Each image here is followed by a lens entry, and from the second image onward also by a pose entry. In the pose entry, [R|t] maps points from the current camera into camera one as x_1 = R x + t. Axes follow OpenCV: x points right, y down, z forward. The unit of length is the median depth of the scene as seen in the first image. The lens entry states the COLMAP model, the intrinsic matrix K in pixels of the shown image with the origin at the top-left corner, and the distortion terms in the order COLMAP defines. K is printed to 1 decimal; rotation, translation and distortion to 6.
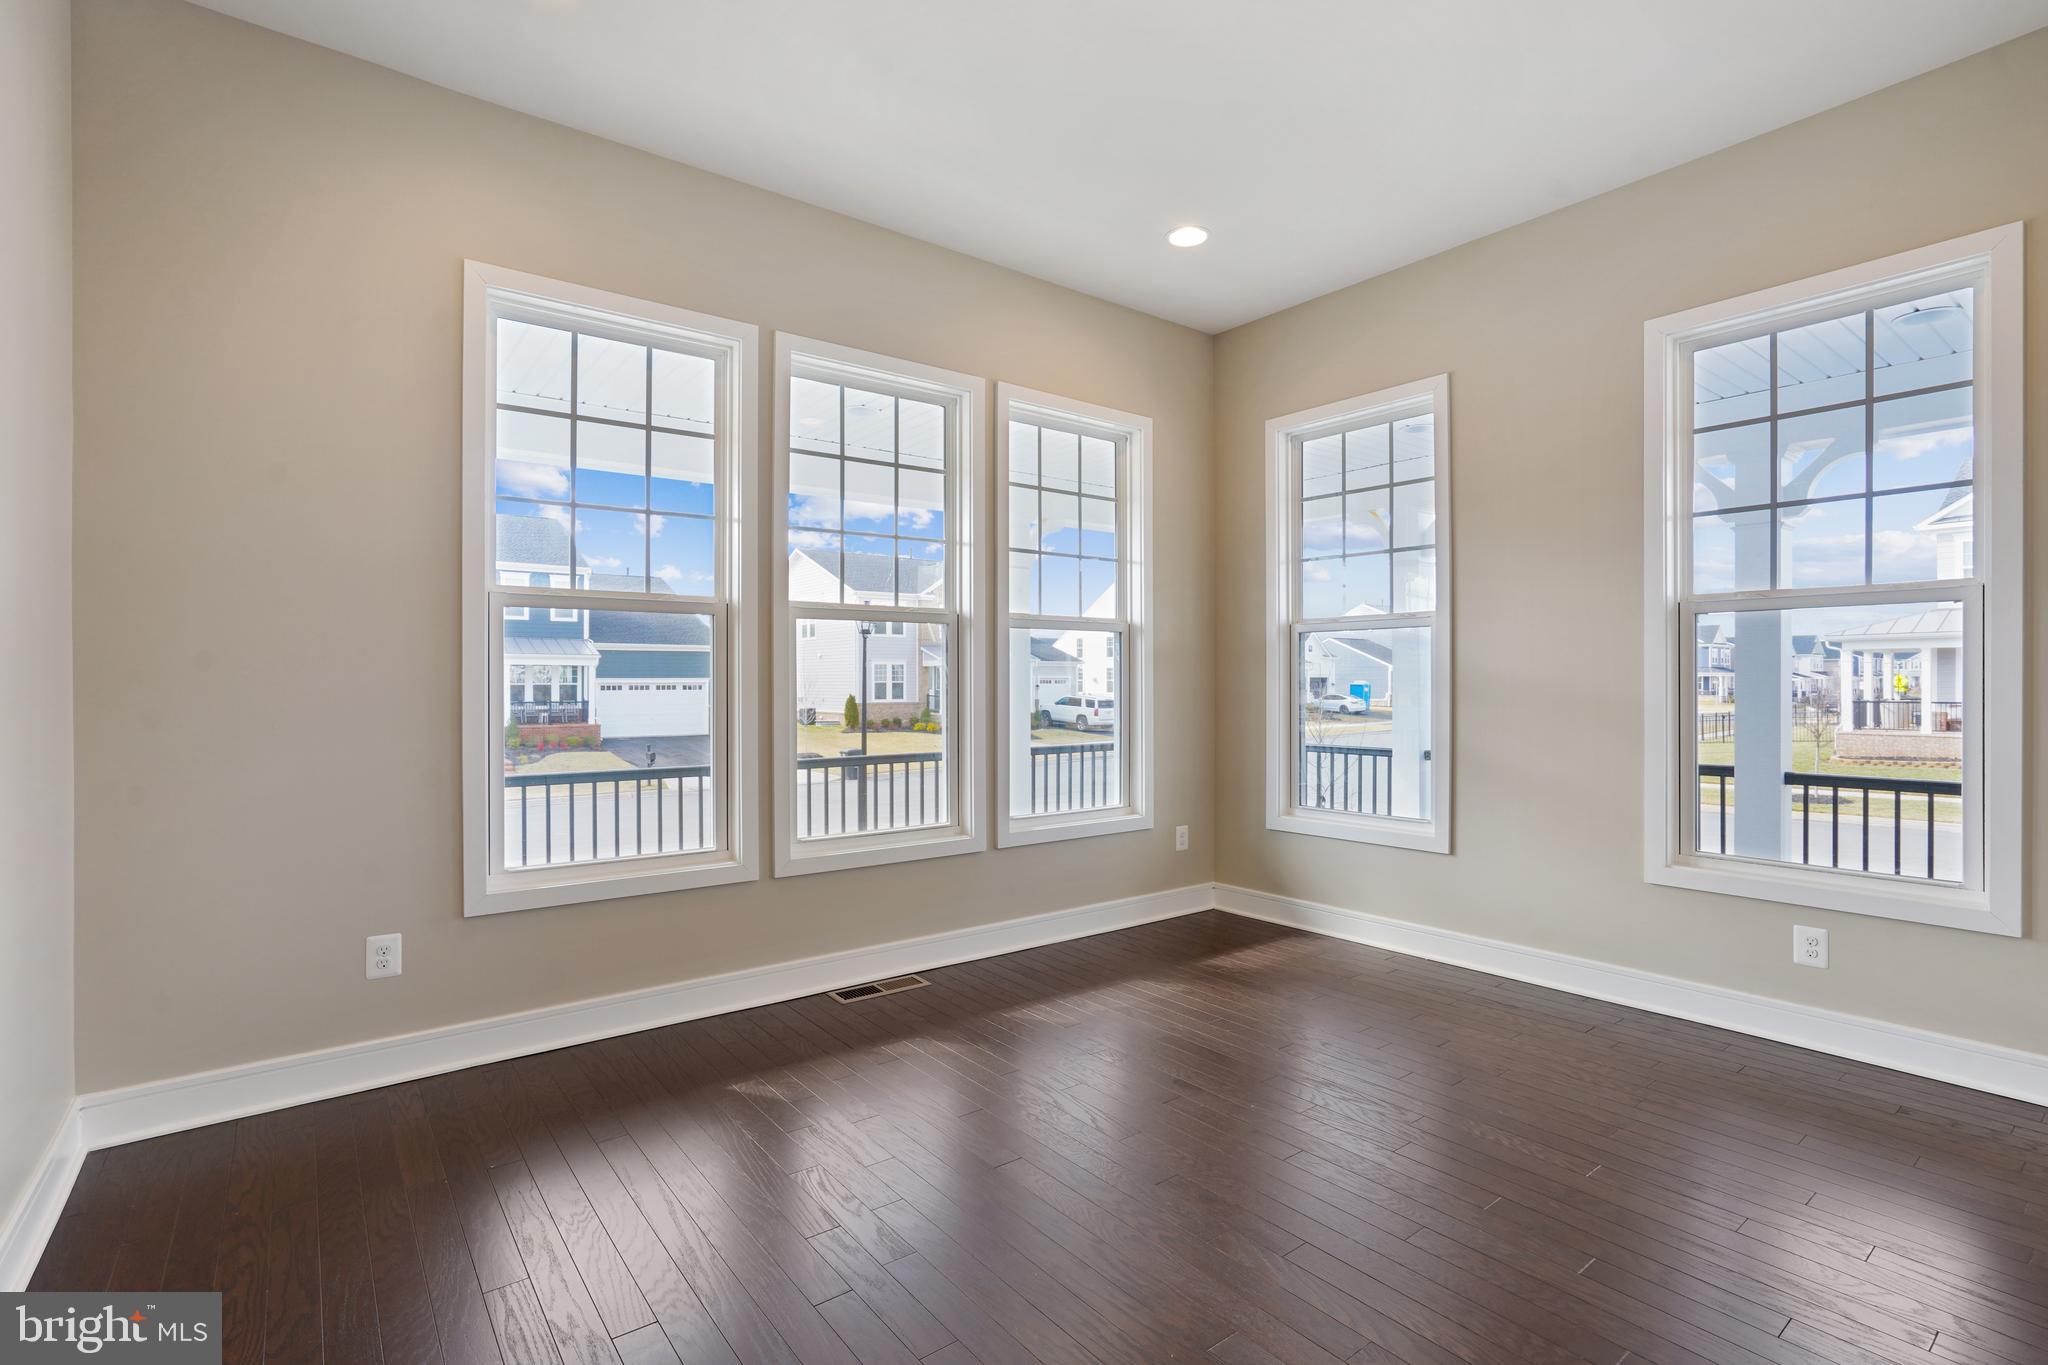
lens RADIAL K [[938.6, 0, 1024.6], [0, 938.6, 683.5], [0, 0, 1]] dist [0.000541, 0.000020]
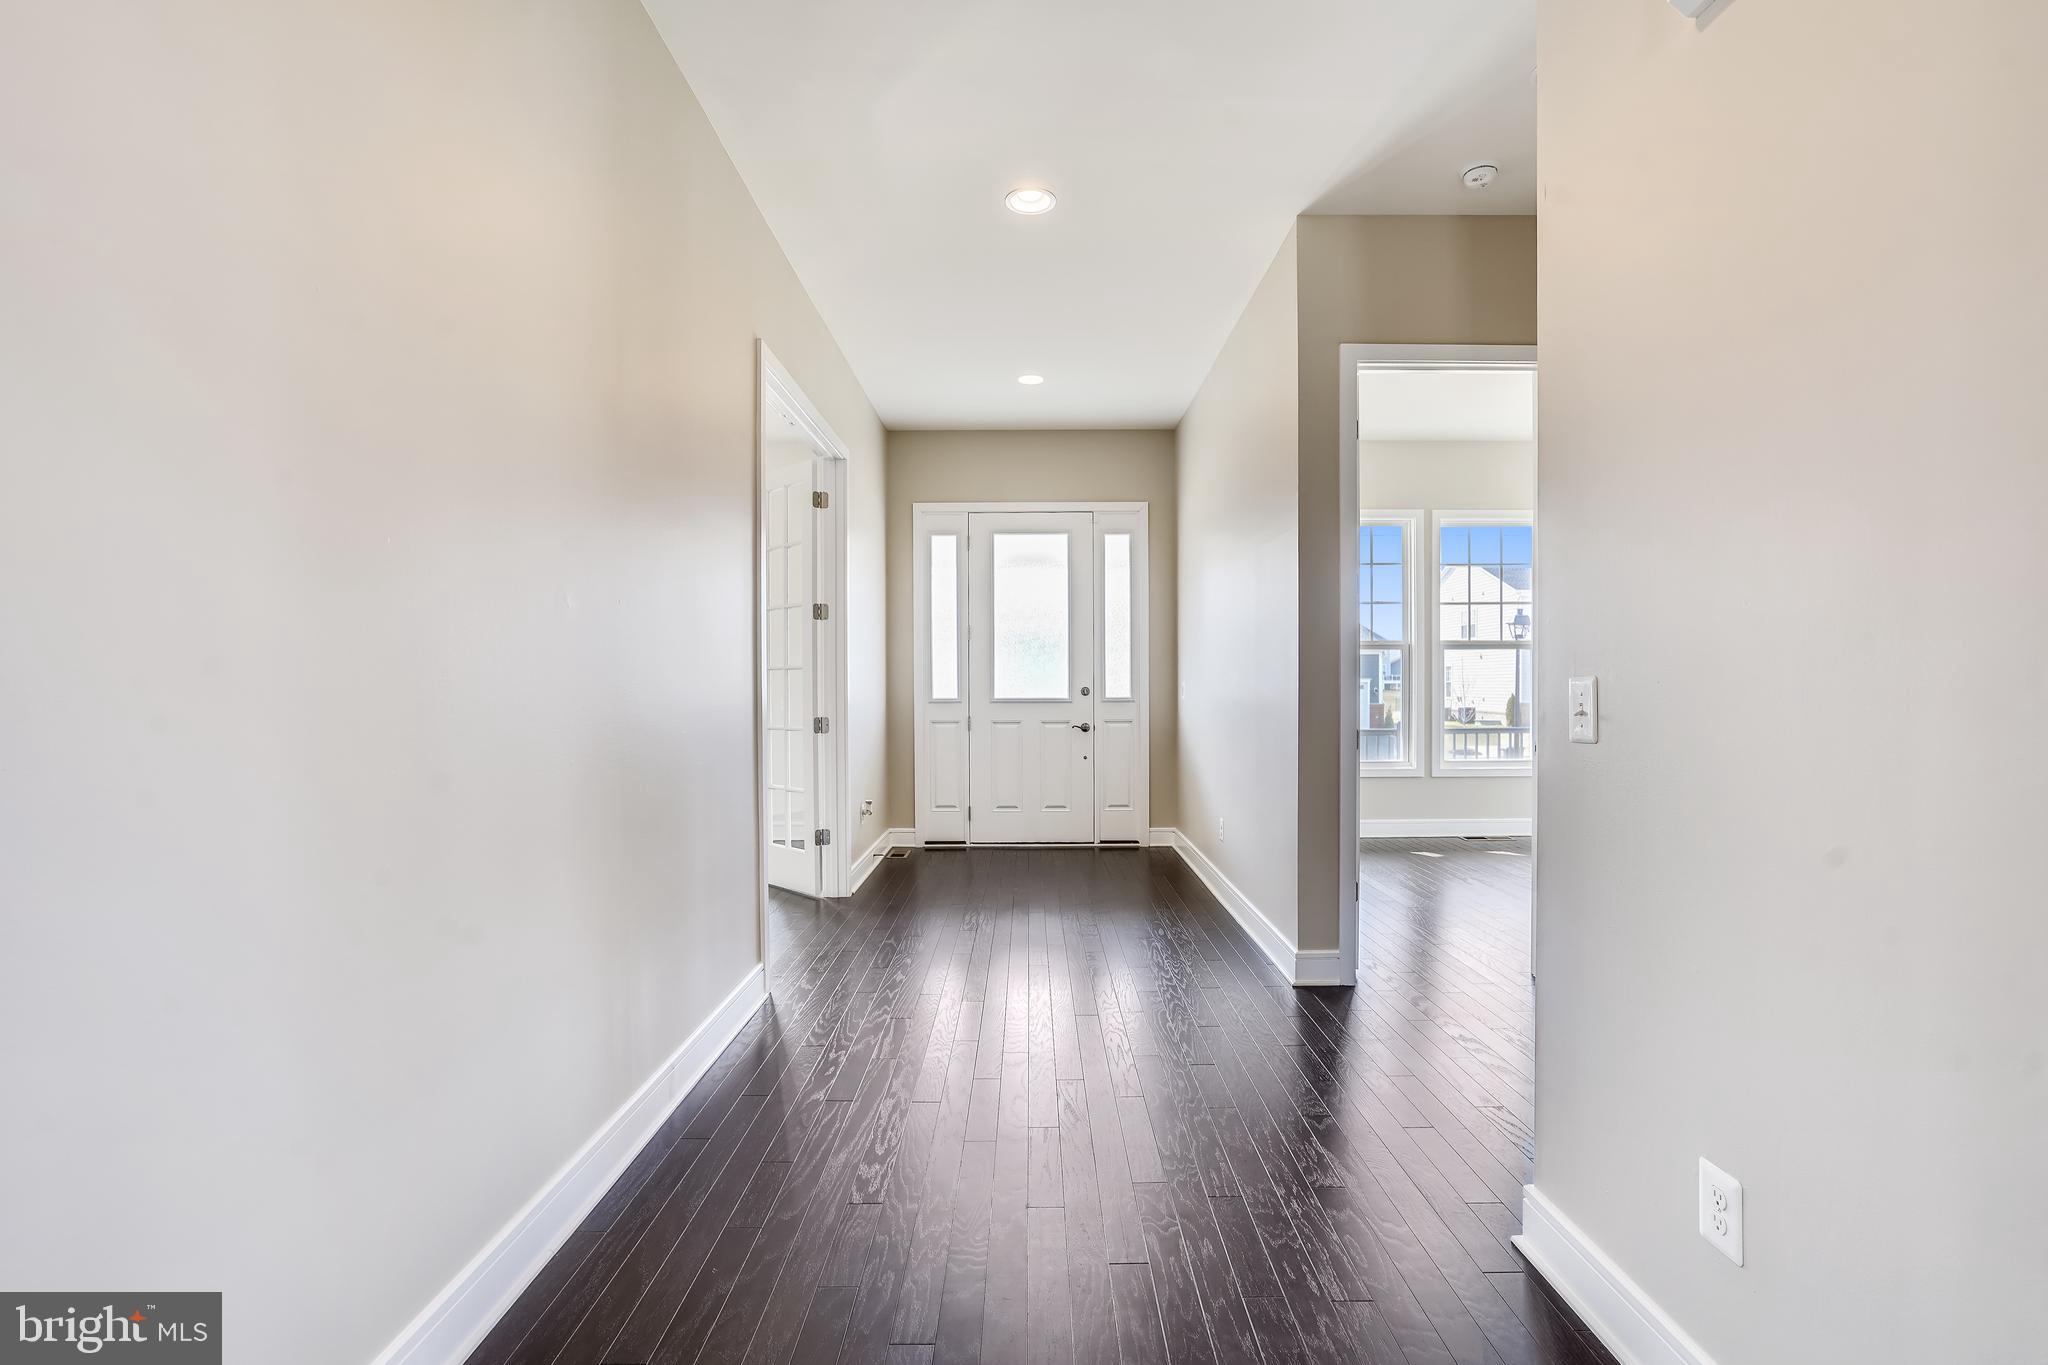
lens RADIAL K [[938.6, 0, 1028.7], [0, 938.6, 682.9], [0, 0, 1]] dist [0.000541, 0.000020]
pose [[0.786775, -0.000833, -0.617239, 0.282289], [0.001164, 0.999999, 0.000134, -0.000412], [0.617238, -0.000824, 0.786776, -1.068447]]
